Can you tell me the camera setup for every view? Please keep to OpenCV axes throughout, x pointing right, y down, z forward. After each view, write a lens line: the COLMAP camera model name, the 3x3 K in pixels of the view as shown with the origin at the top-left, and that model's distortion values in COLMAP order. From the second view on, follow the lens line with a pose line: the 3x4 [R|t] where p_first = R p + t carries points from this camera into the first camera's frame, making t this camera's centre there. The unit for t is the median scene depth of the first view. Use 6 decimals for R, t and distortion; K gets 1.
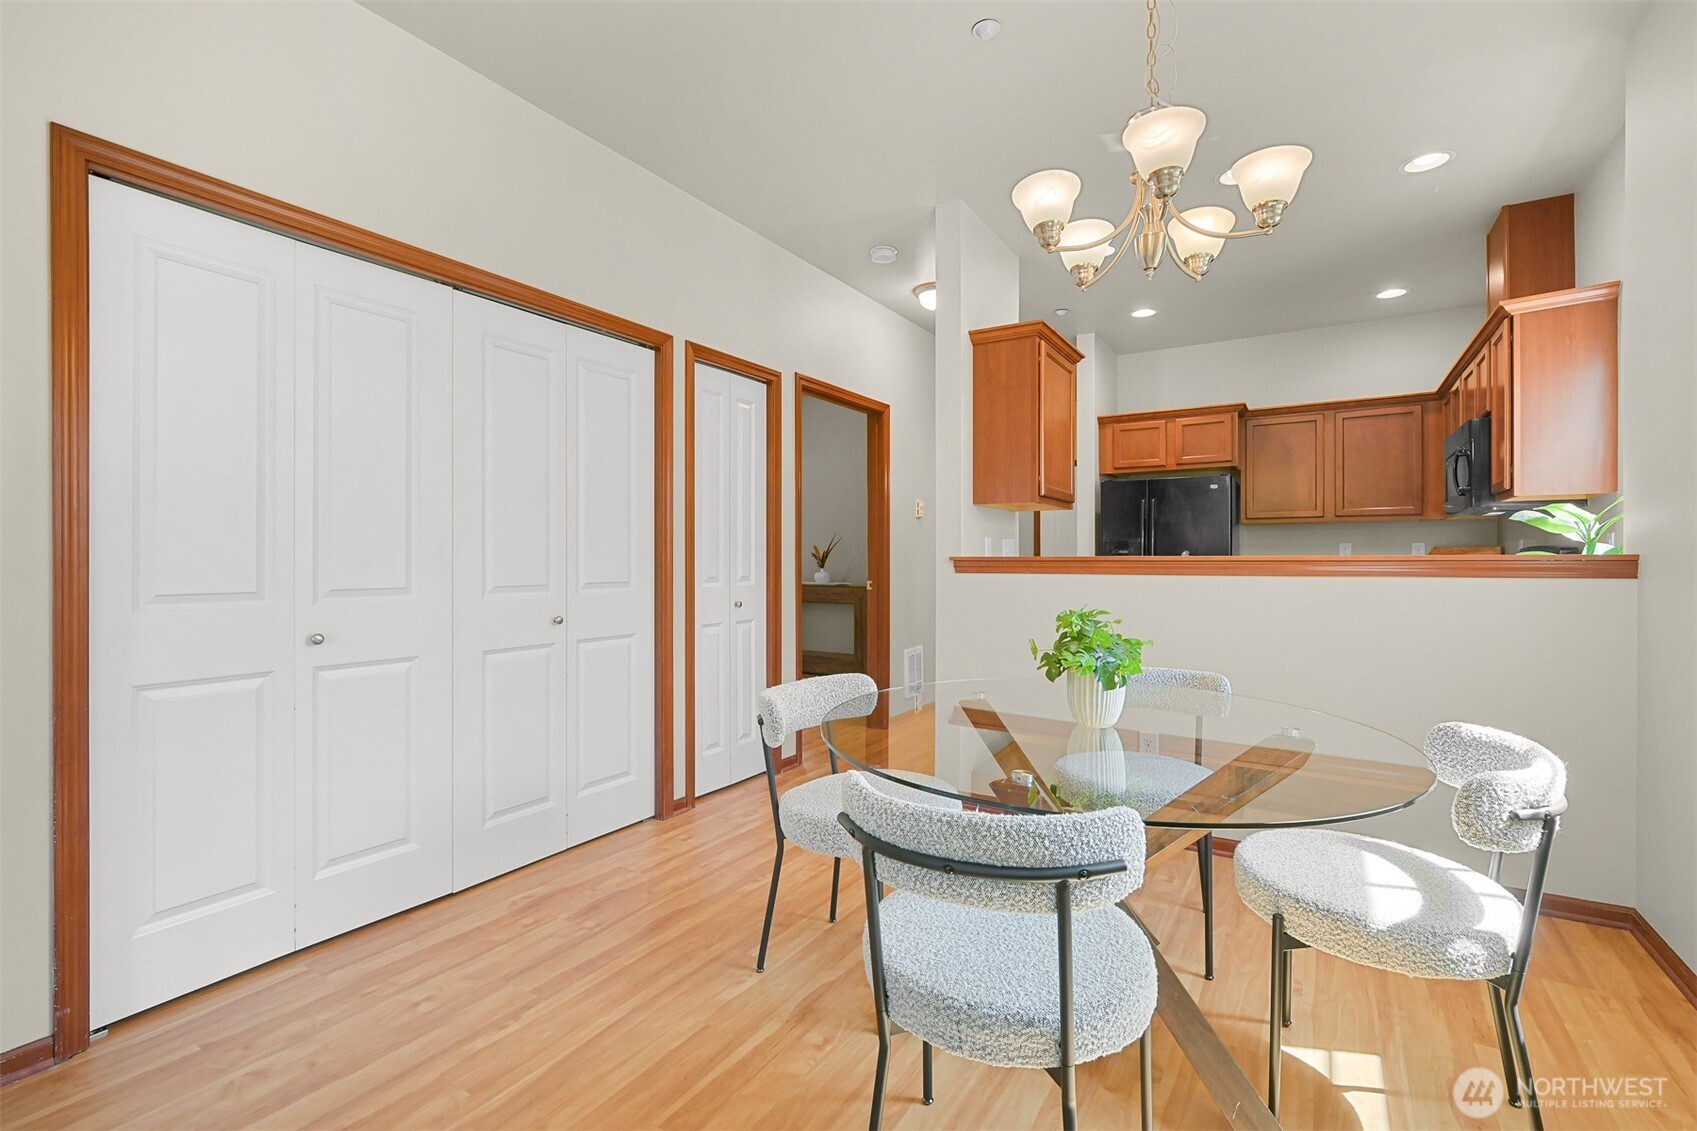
lens RADIAL K [[759.3, 0, 853.4], [0, 759.3, 558.7], [0, 0, 1]] dist [-0.002385, 0.000559]
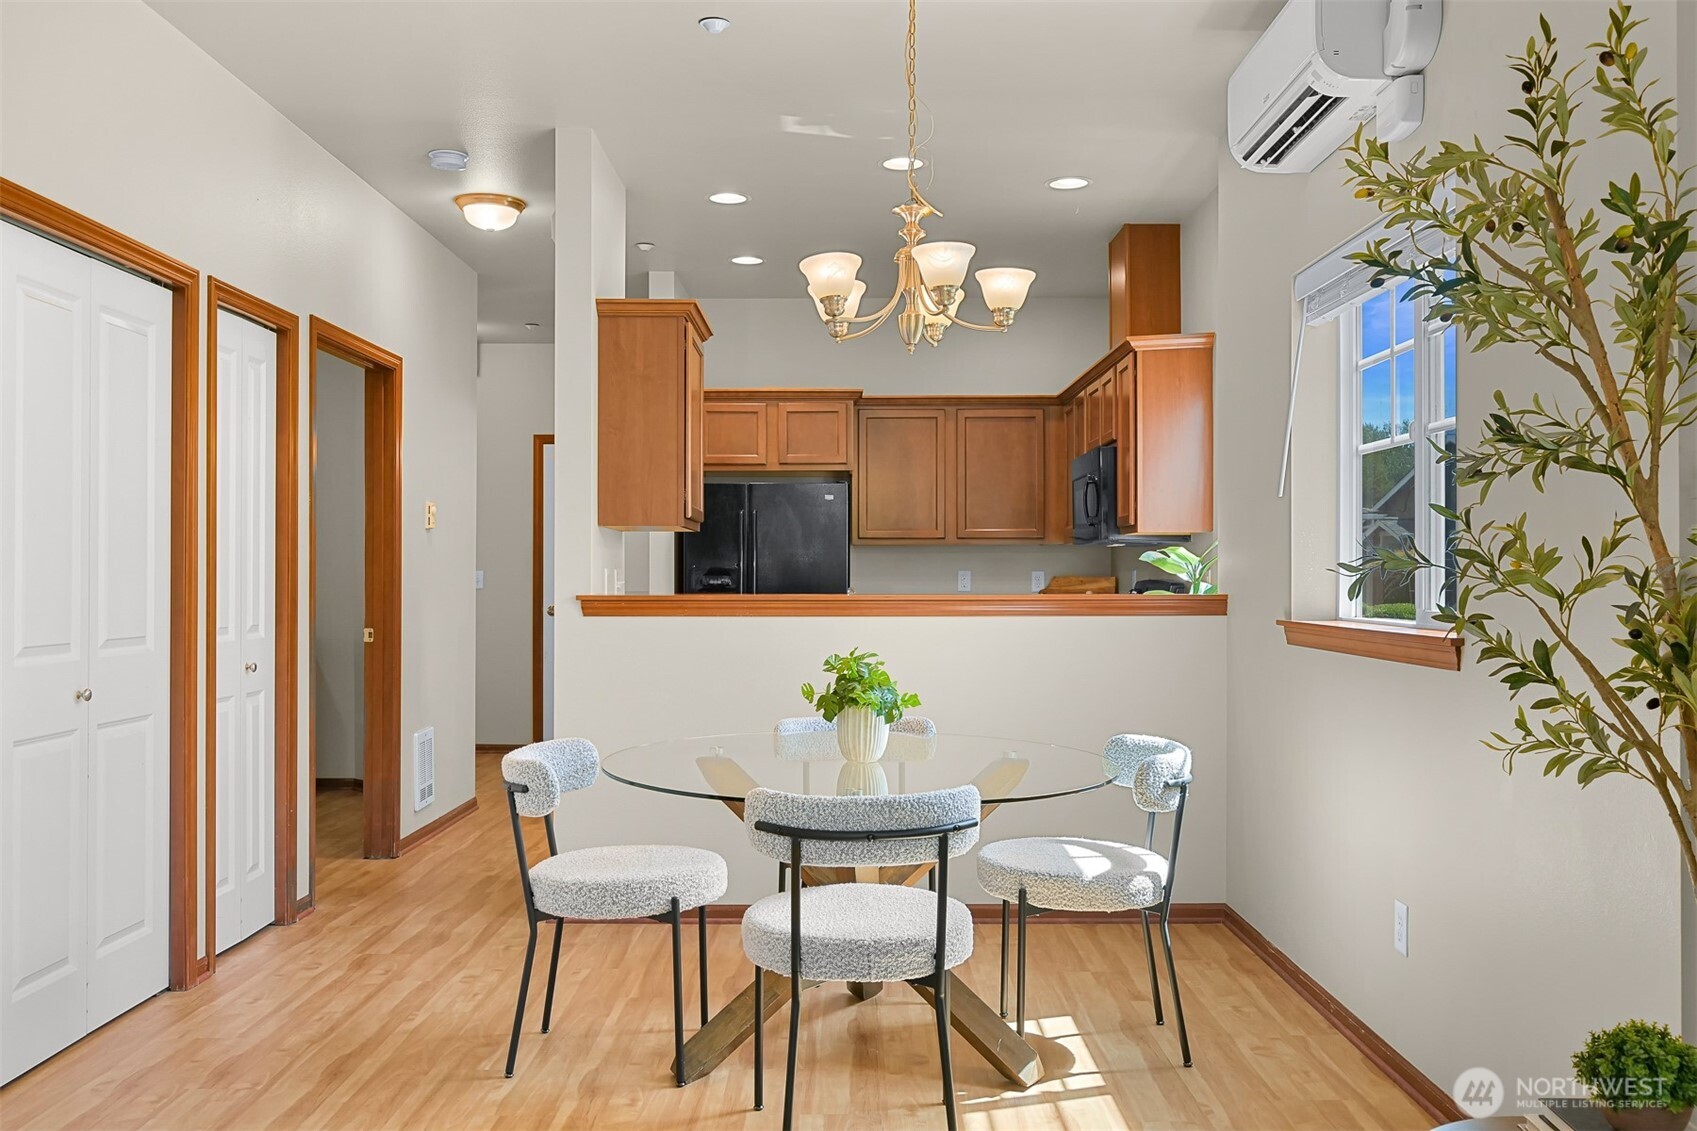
lens RADIAL K [[1458.9, 0, 848.5], [0, 1458.9, 565.5], [0, 0, 1]] dist [-0.000764, -0.005161]
pose [[0.853072, 0.004786, 0.521772, -0.429114], [-0.000786, 0.999969, -0.007888, -0.022374], [-0.521793, 0.006319, 0.853049, -0.414237]]
